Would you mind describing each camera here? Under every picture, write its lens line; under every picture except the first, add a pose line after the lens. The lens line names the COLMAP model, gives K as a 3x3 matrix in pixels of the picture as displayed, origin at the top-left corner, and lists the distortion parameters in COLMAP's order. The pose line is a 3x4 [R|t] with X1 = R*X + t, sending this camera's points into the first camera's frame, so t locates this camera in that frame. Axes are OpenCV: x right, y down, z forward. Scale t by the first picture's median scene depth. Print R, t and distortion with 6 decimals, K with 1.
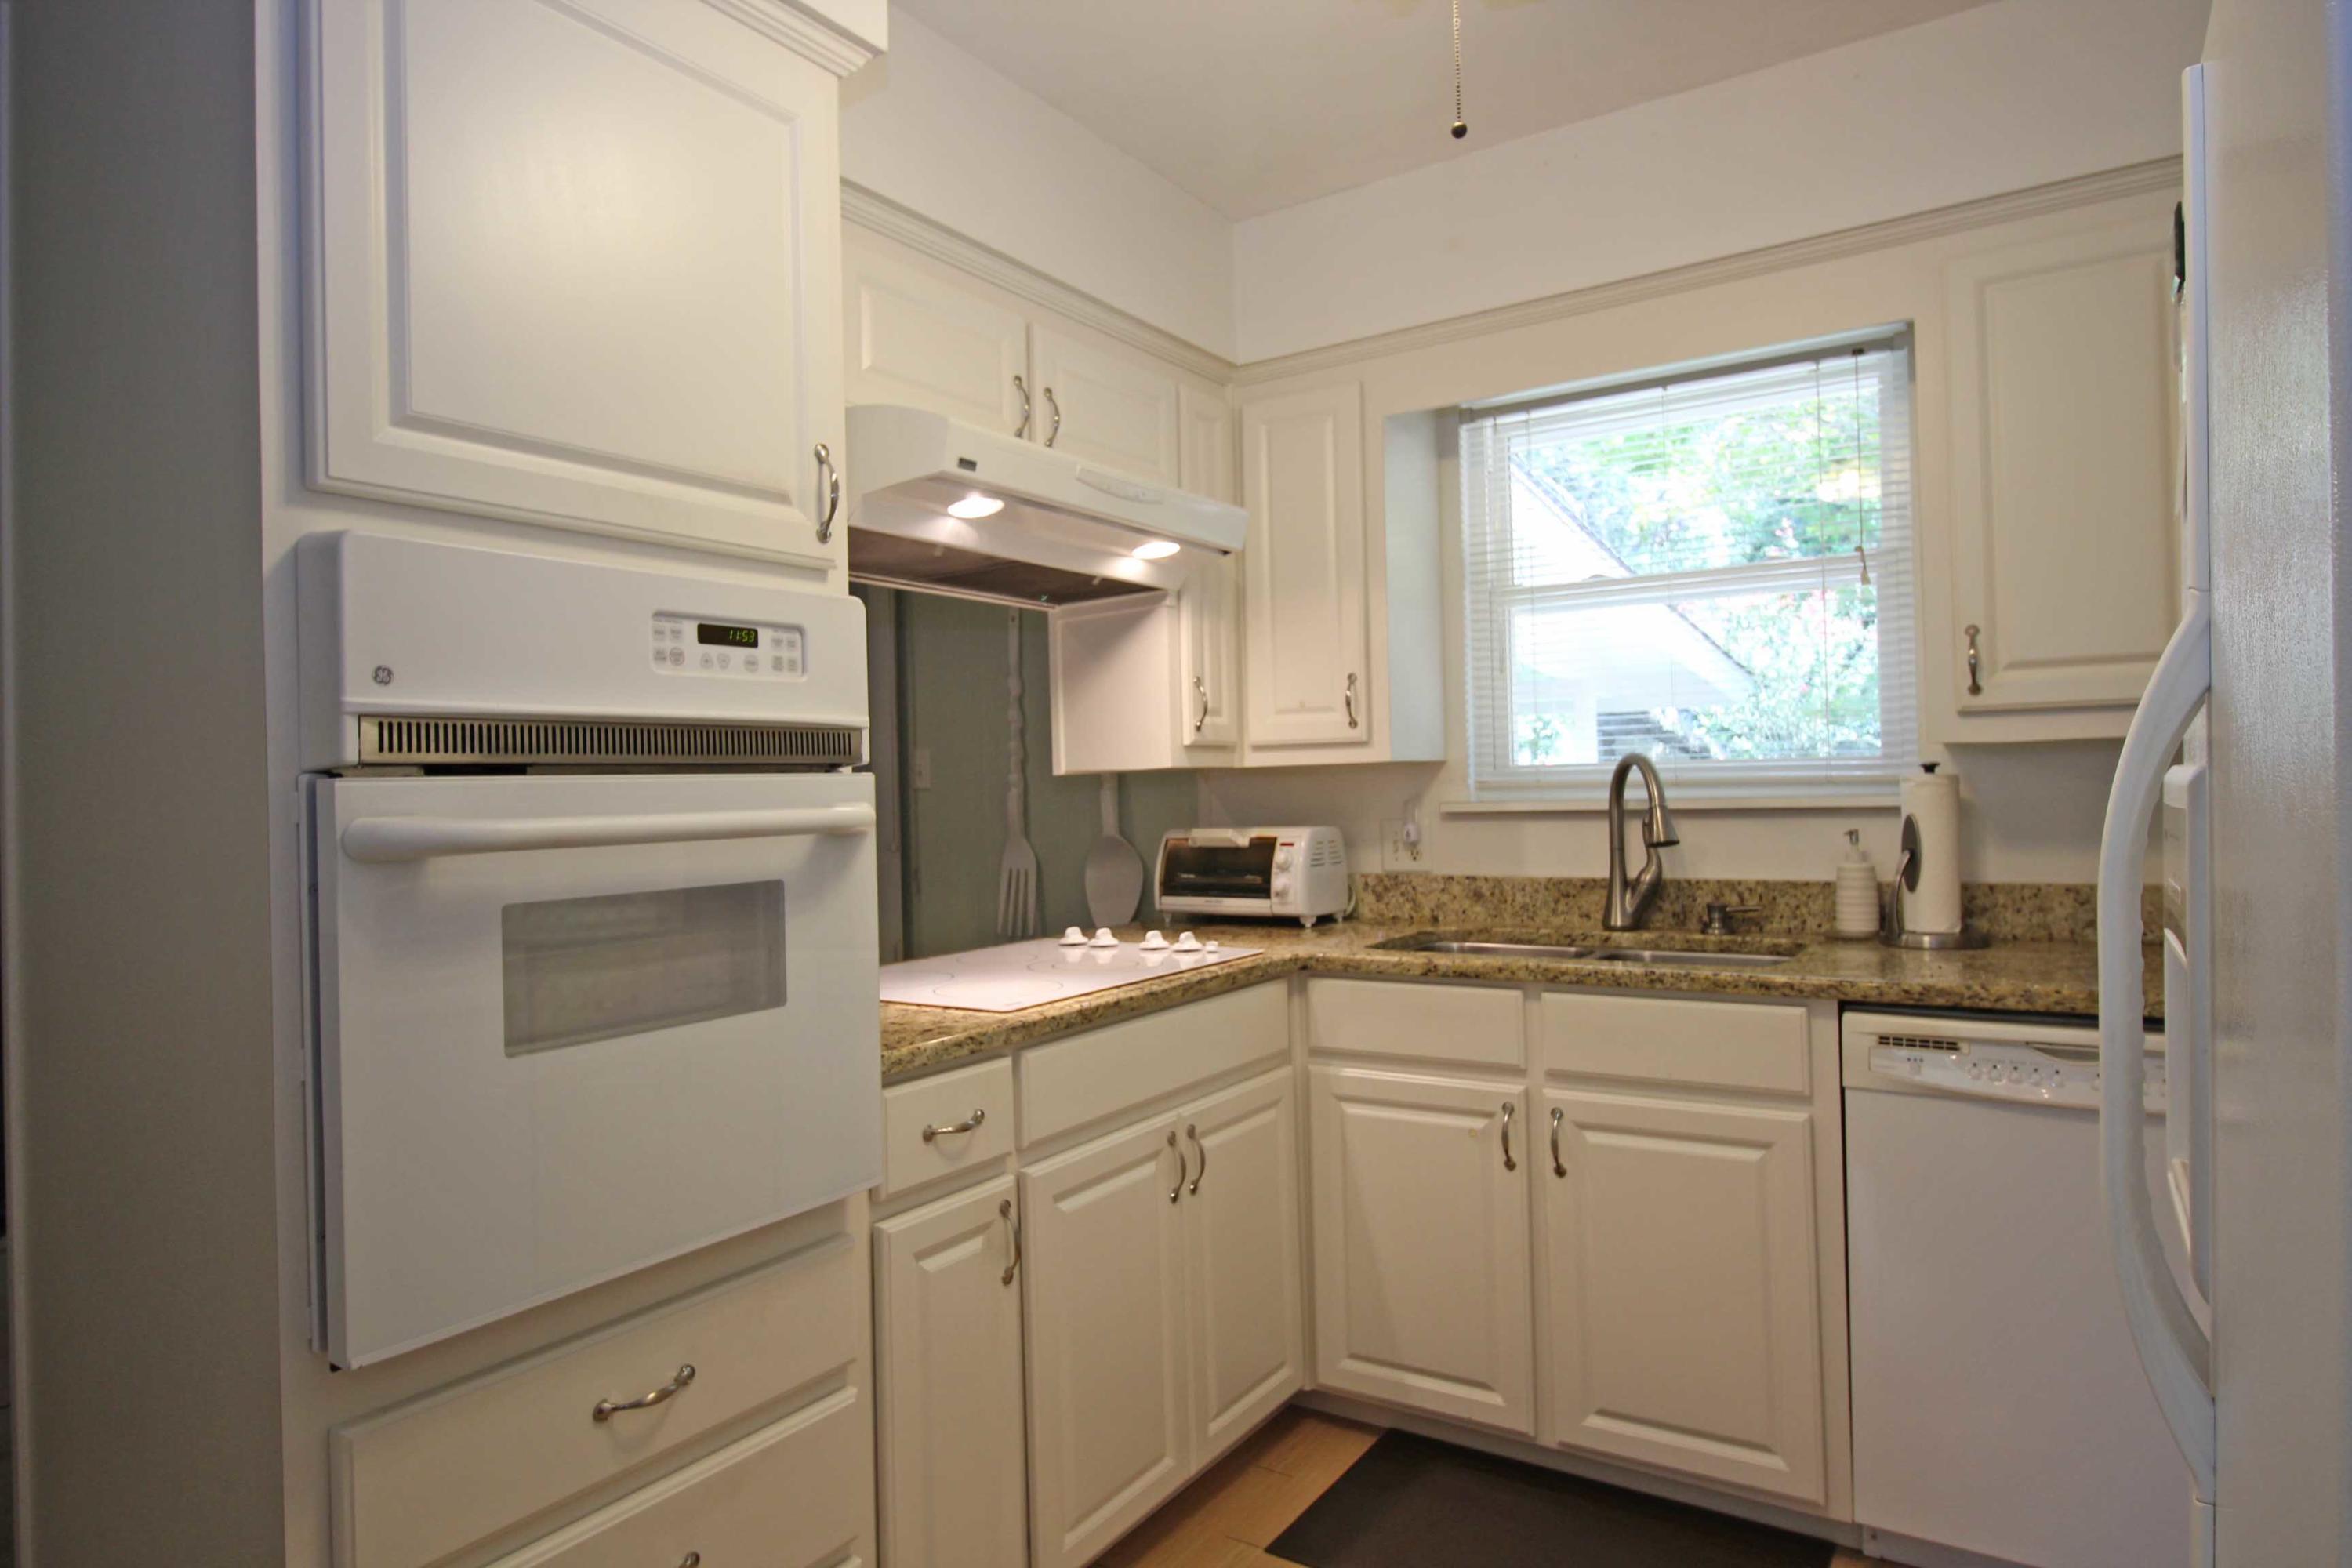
lens RADIAL K [[1367.5, 0, 1176.0], [0, 1367.5, 784.0], [0, 0, 1]] dist [0.017930, -0.023411]
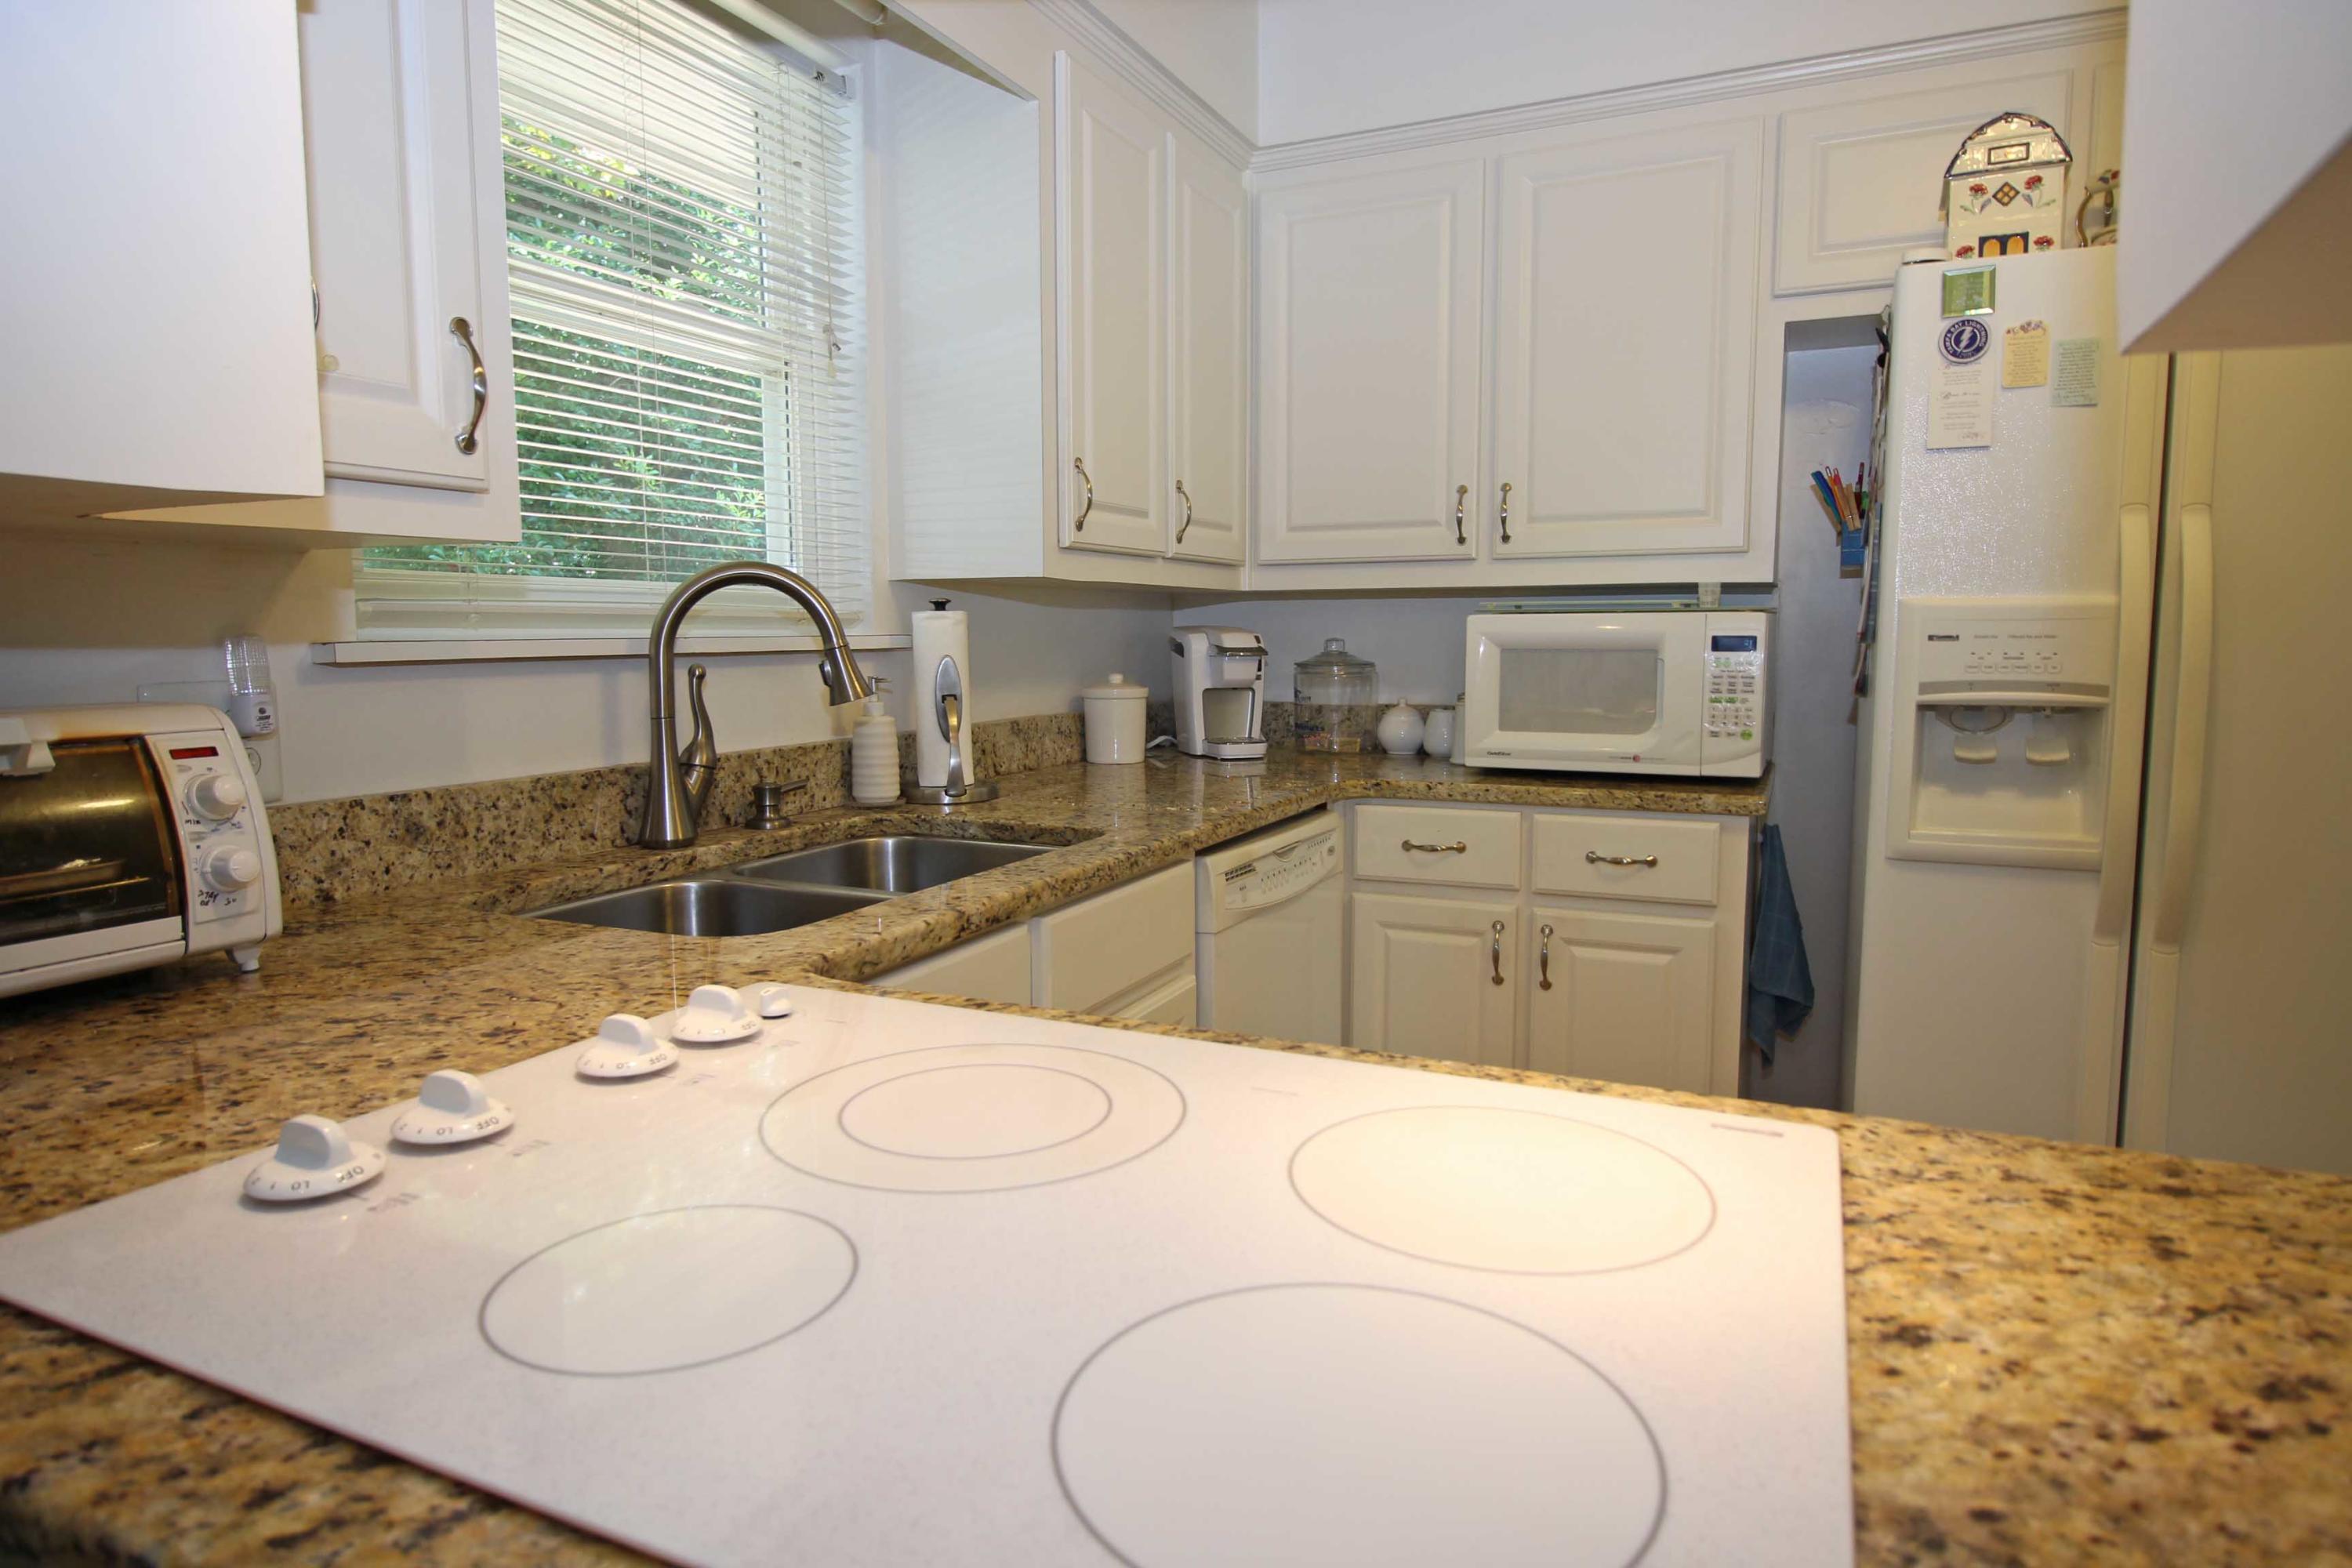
lens RADIAL K [[1367.5, 0, 1176.0], [0, 1367.5, 784.0], [0, 0, 1]] dist [0.017930, -0.023411]
pose [[-0.149746, -0.085032, 0.985061, -0.346680], [0.005448, 0.996209, 0.086822, 0.026966], [-0.988709, 0.018368, -0.148716, 0.919863]]
